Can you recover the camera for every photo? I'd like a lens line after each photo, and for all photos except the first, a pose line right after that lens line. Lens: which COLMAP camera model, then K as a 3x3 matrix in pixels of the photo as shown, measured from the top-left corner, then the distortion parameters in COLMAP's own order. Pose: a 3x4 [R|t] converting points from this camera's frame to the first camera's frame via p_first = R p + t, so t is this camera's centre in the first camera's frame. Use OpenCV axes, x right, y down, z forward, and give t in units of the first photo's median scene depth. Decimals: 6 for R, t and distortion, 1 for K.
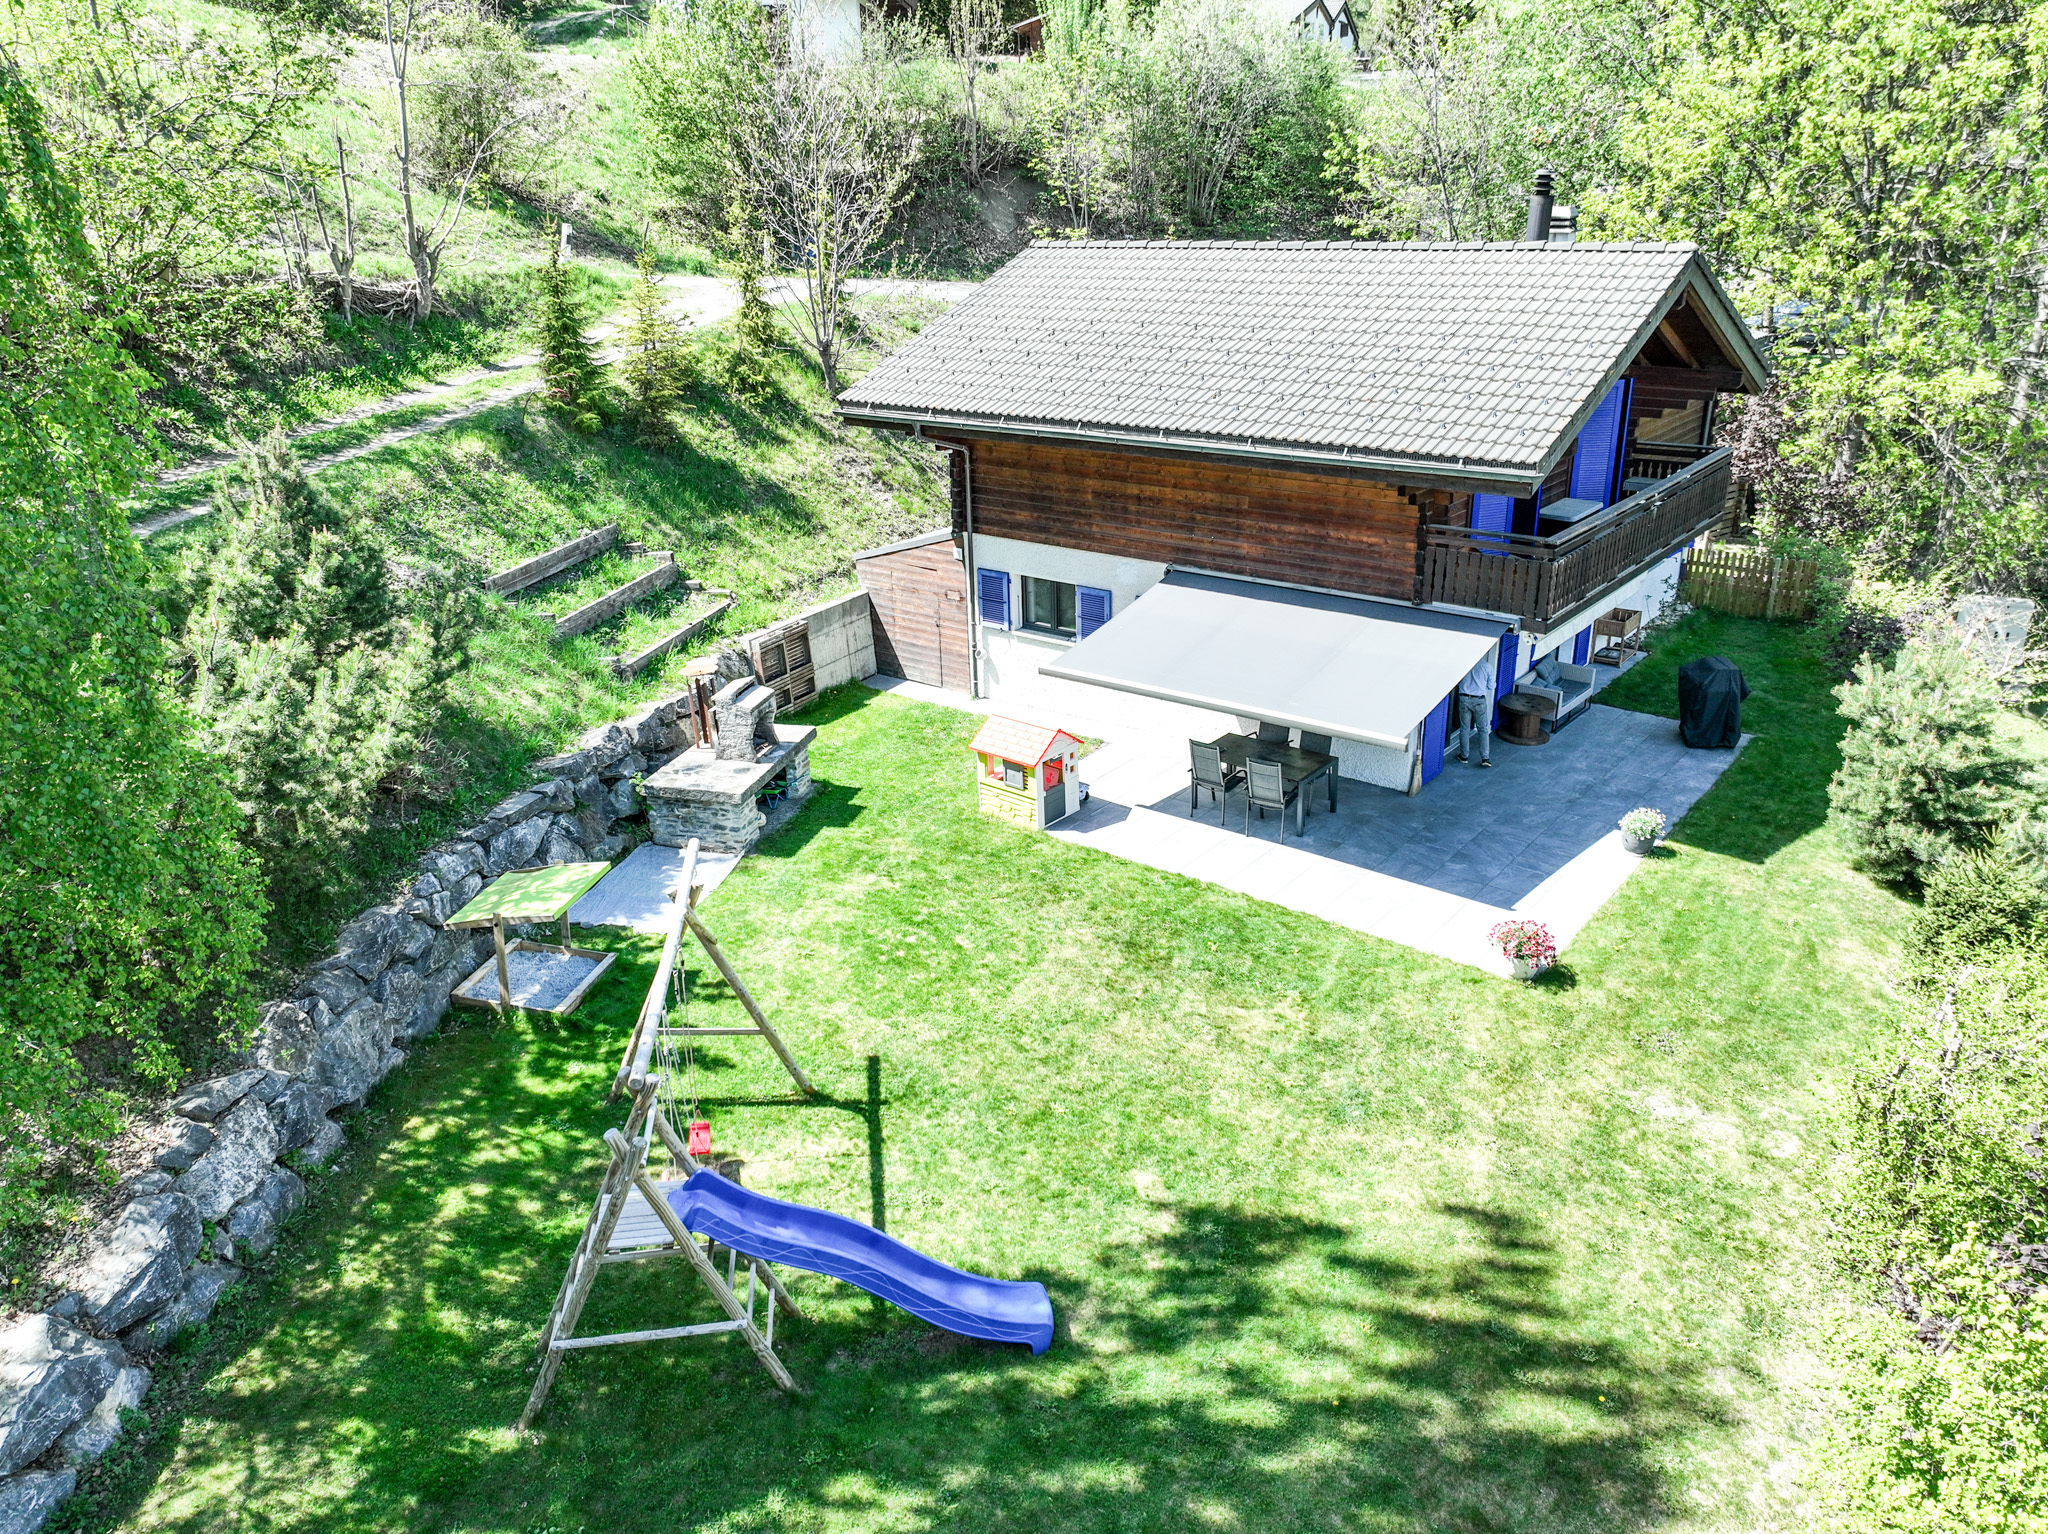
lens RADIAL K [[1462.0, 0, 1023.7], [0, 1462.0, 767.7], [0, 0, 1]] dist [0.005518, 0.012522]
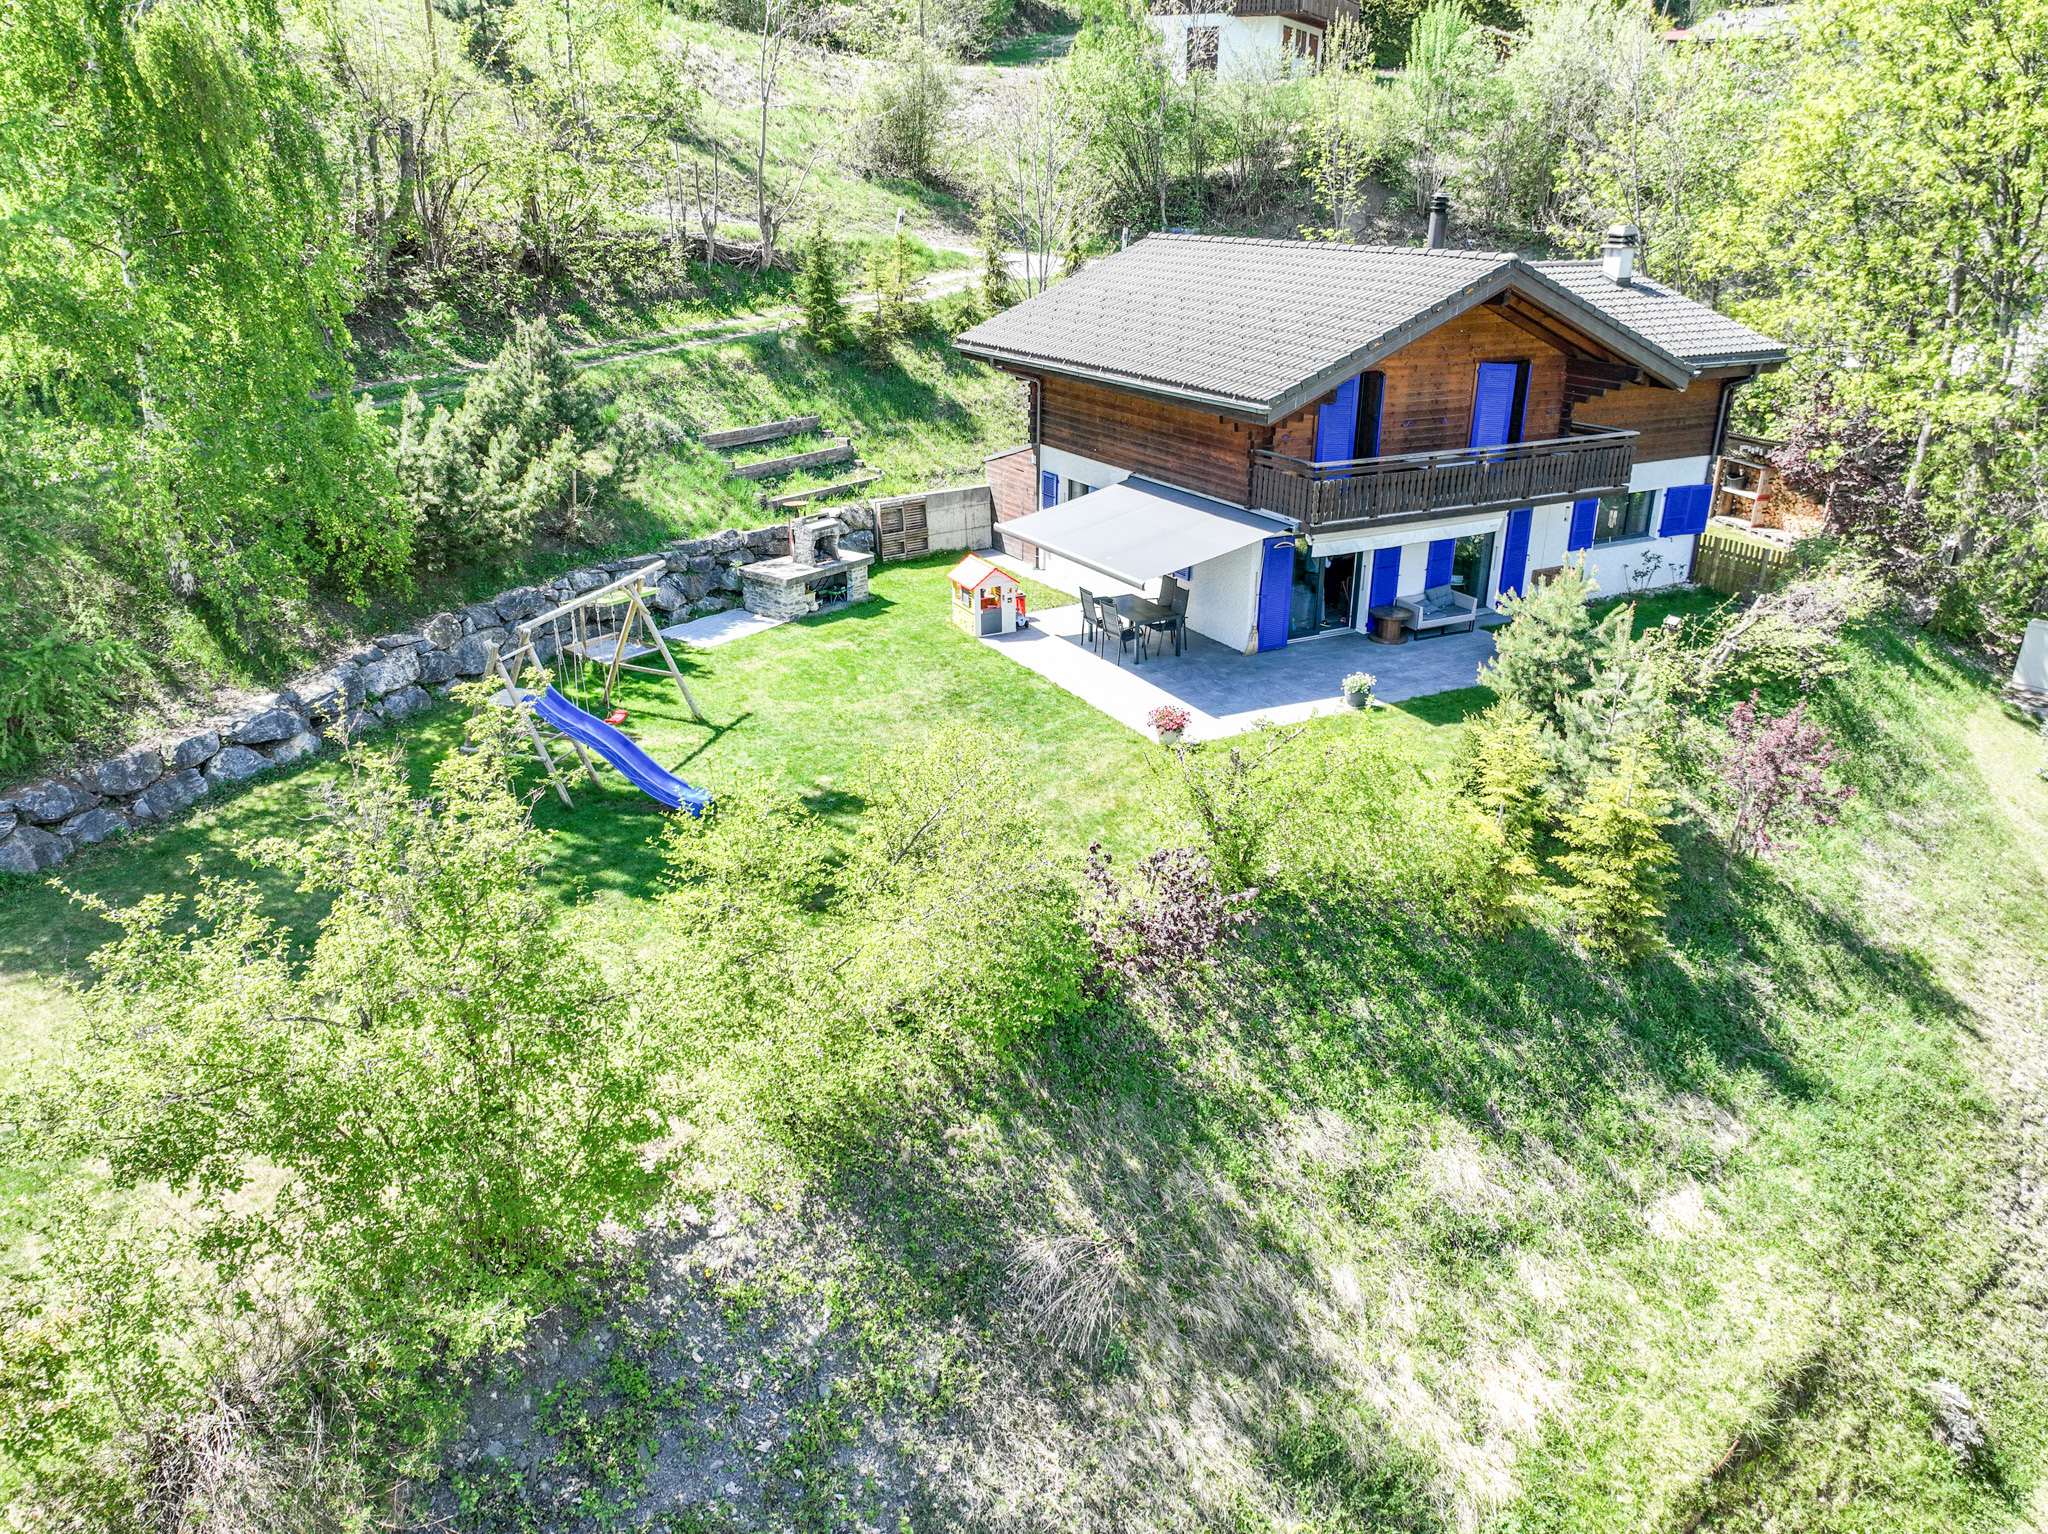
lens RADIAL K [[1462.0, 0, 1029.9], [0, 1462.0, 764.6], [0, 0, 1]] dist [0.005518, 0.012522]
pose [[0.924214, 0.170420, -0.341738, 0.485685], [-0.170042, 0.984939, 0.031305, 0.095225], [0.341926, 0.029177, 0.939274, -0.281467]]
